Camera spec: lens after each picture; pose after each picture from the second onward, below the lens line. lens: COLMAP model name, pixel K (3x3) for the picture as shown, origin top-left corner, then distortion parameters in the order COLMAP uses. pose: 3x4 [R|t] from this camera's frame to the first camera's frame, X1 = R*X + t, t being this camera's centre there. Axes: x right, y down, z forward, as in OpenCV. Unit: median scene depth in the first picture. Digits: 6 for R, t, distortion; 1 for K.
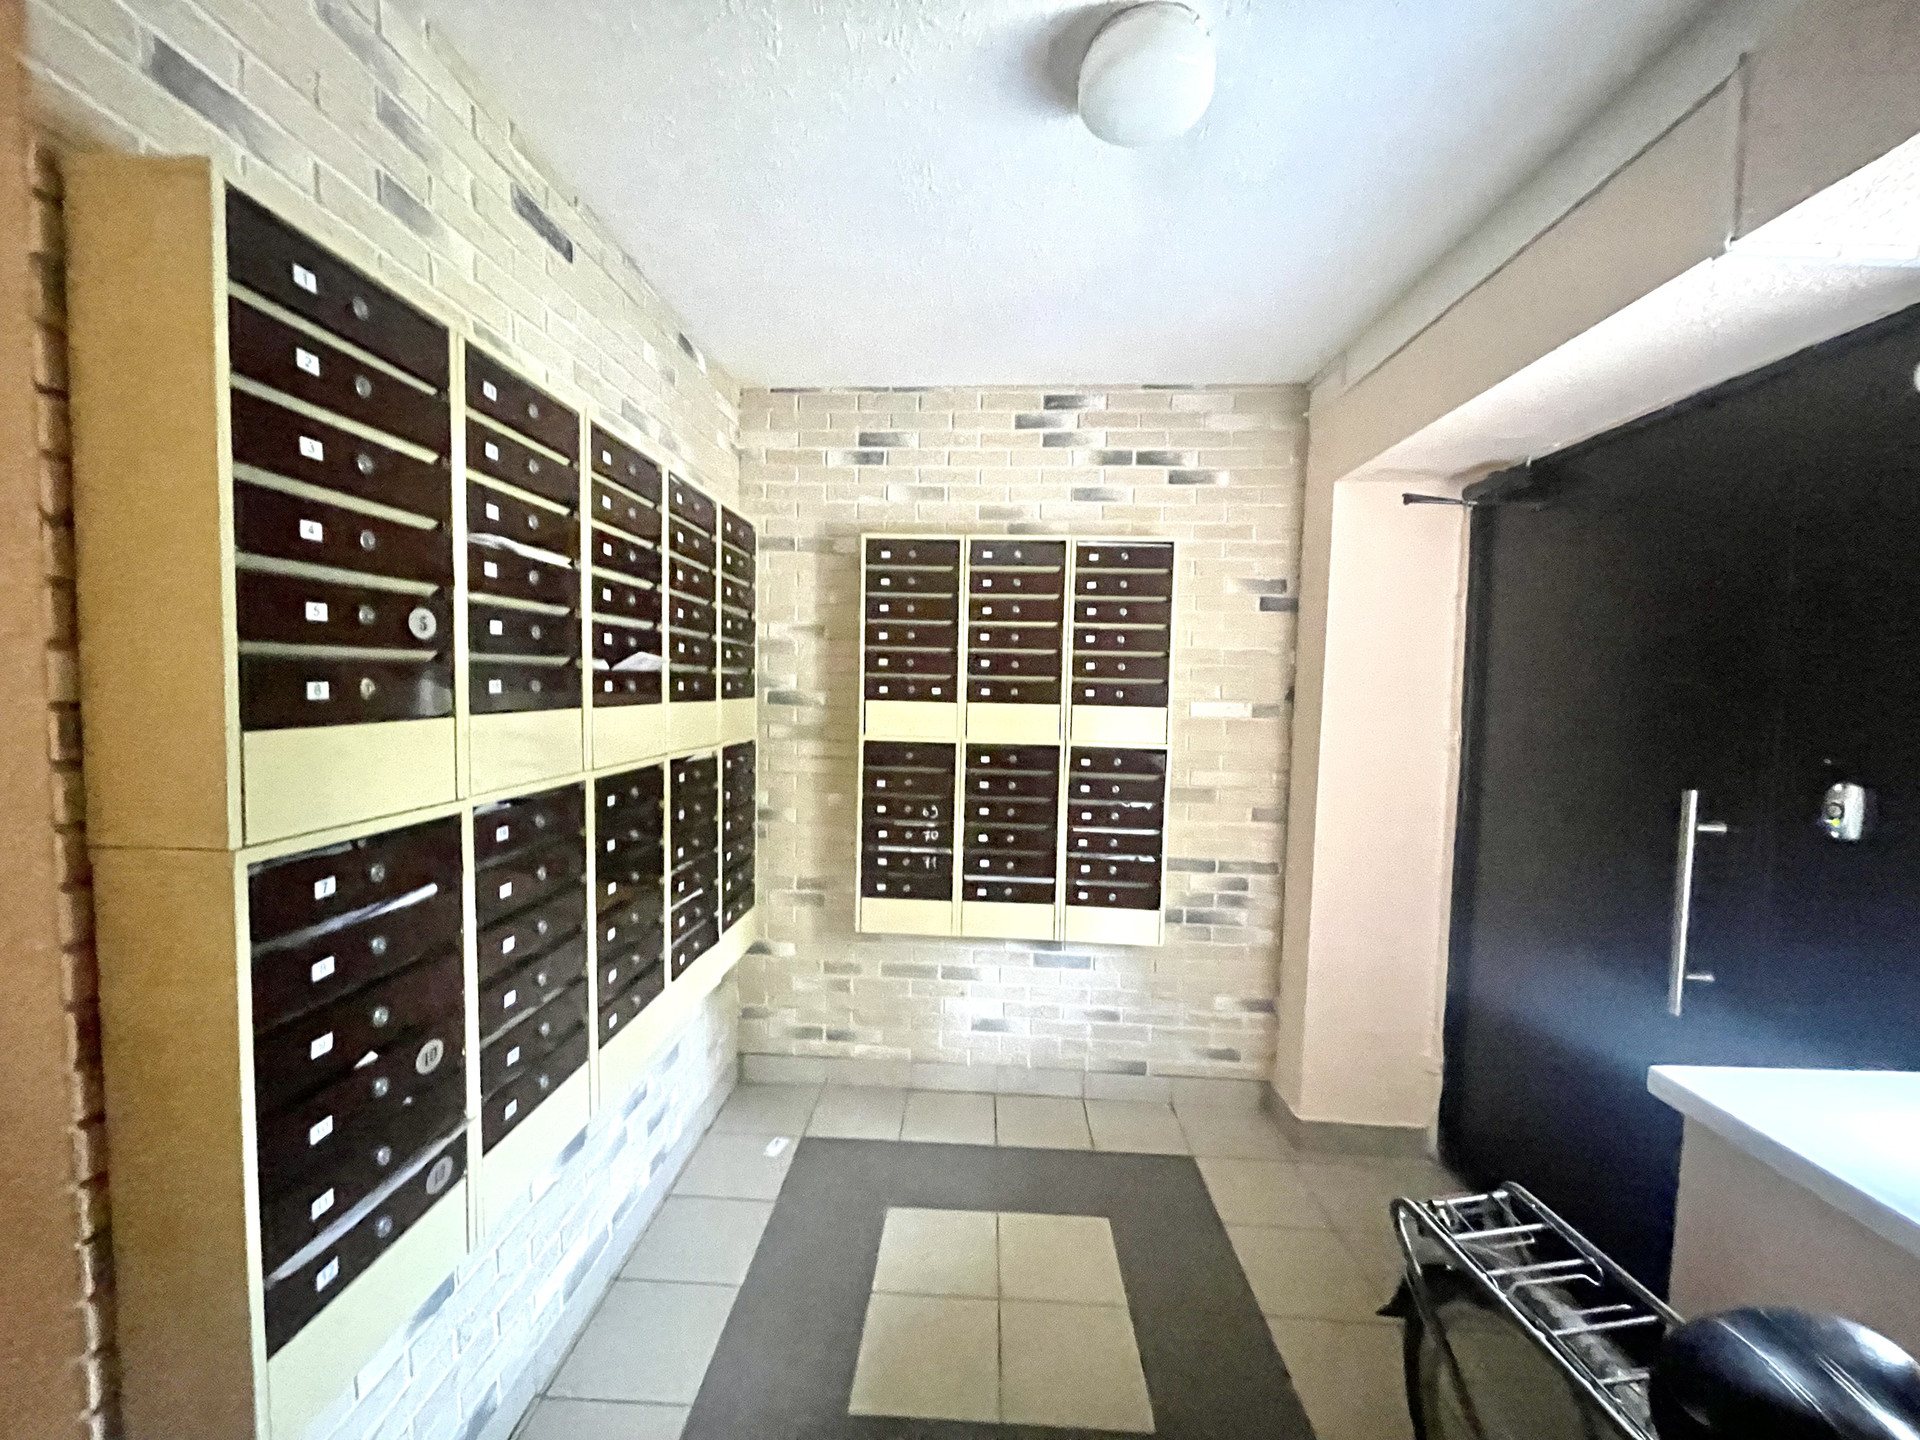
lens RADIAL K [[773.3, 0, 953.8], [0, 773.3, 726.3], [0, 0, 1]] dist [-0.001871, 0.000008]
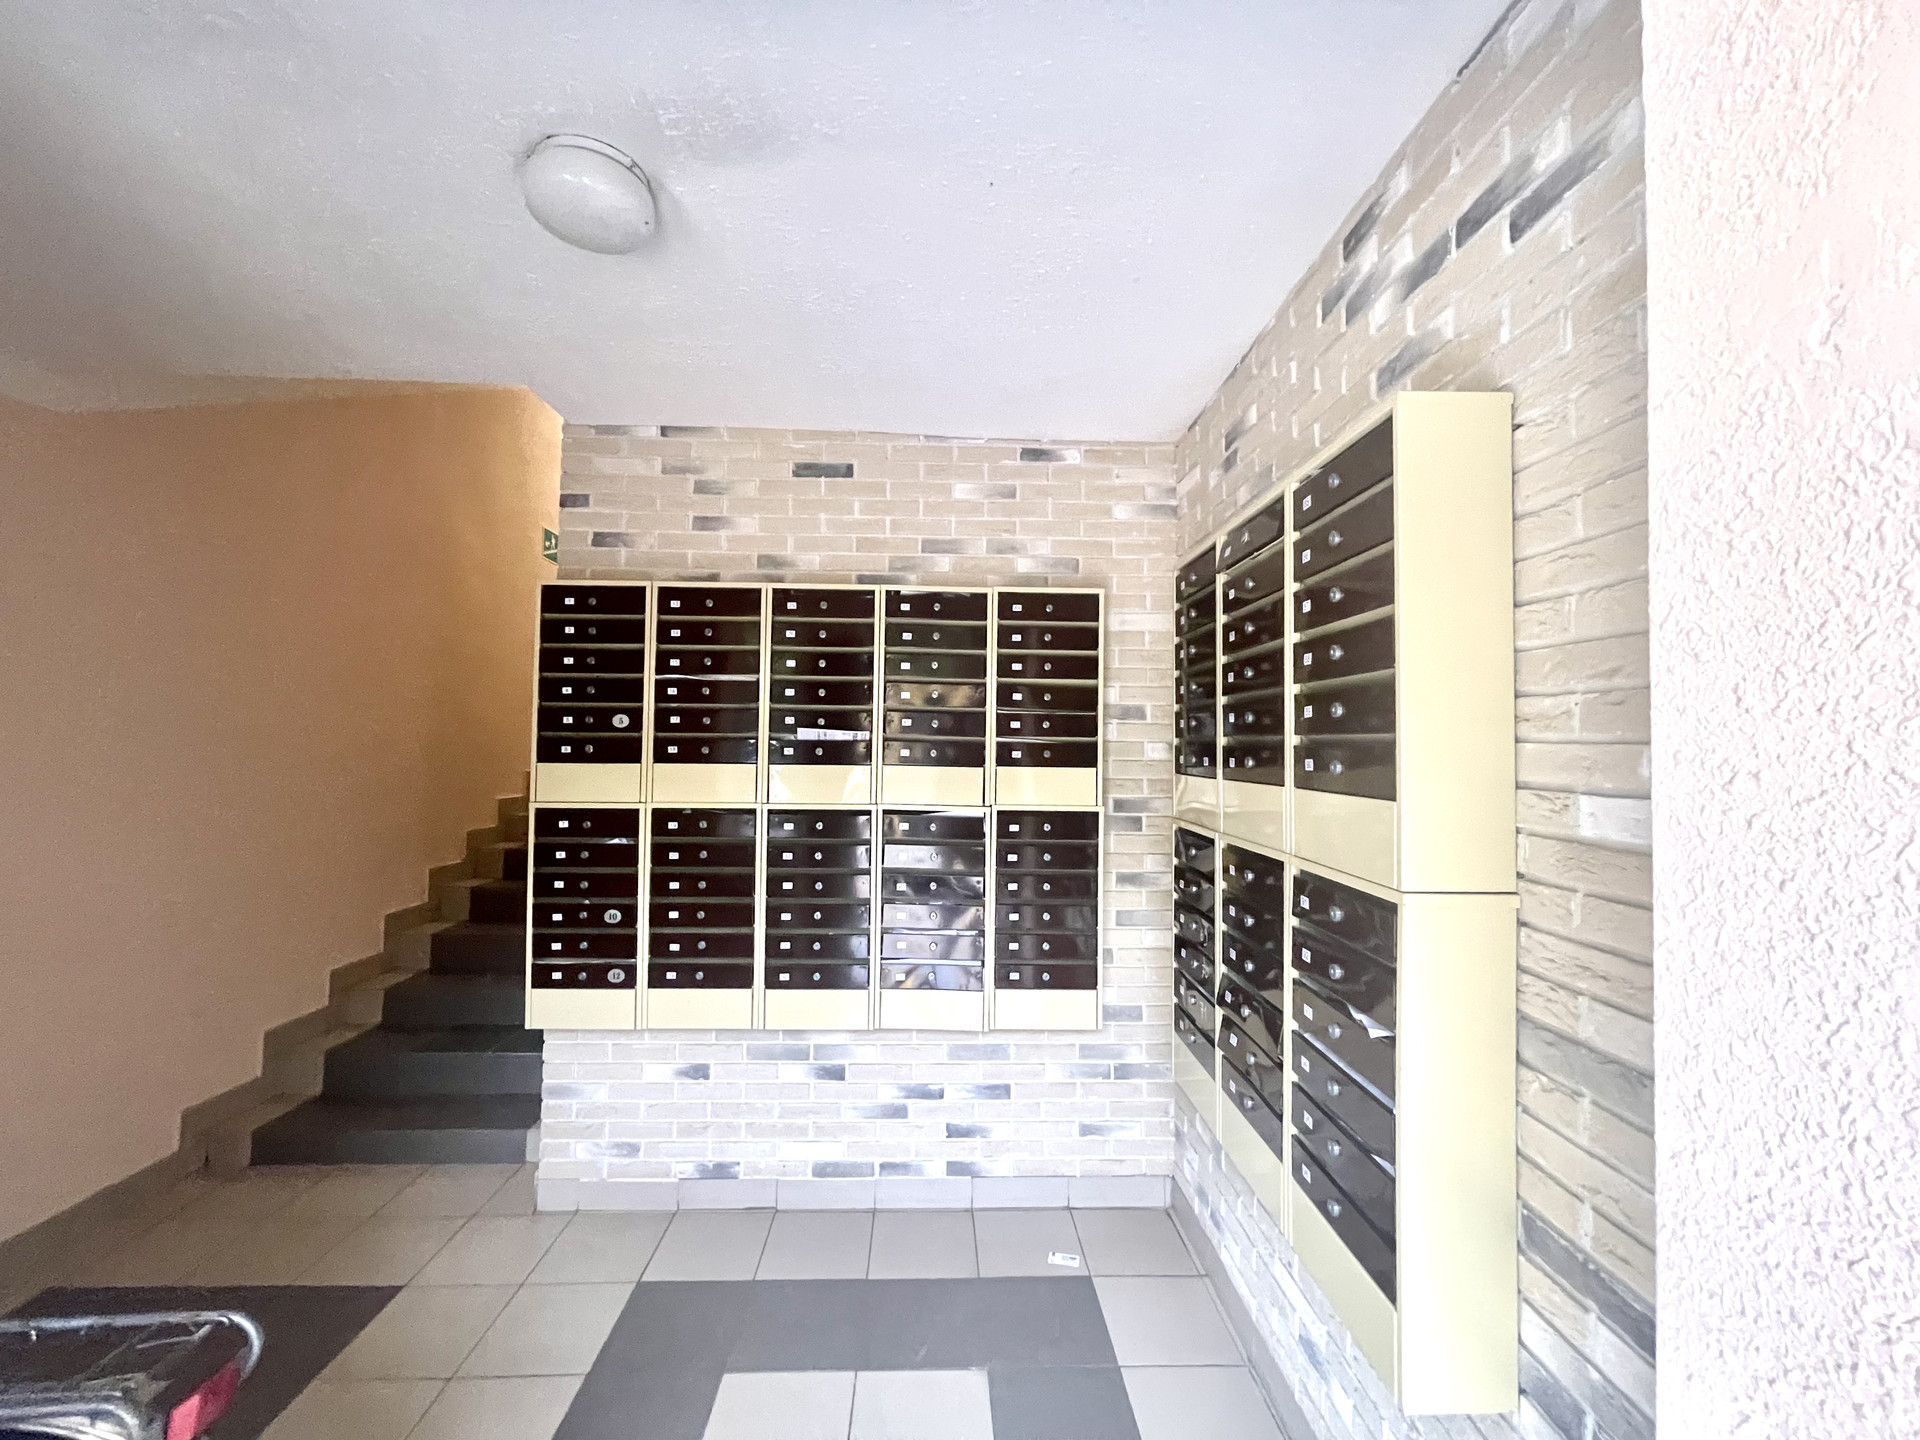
lens RADIAL K [[773.3, 0, 960.3], [0, 773.3, 718.4], [0, 0, 1]] dist [-0.001871, 0.000008]
pose [[0.075431, -0.055112, -0.995627, 1.299056], [-0.062010, 0.996280, -0.059846, -0.050973], [0.995221, 0.066253, 0.071733, 1.428662]]
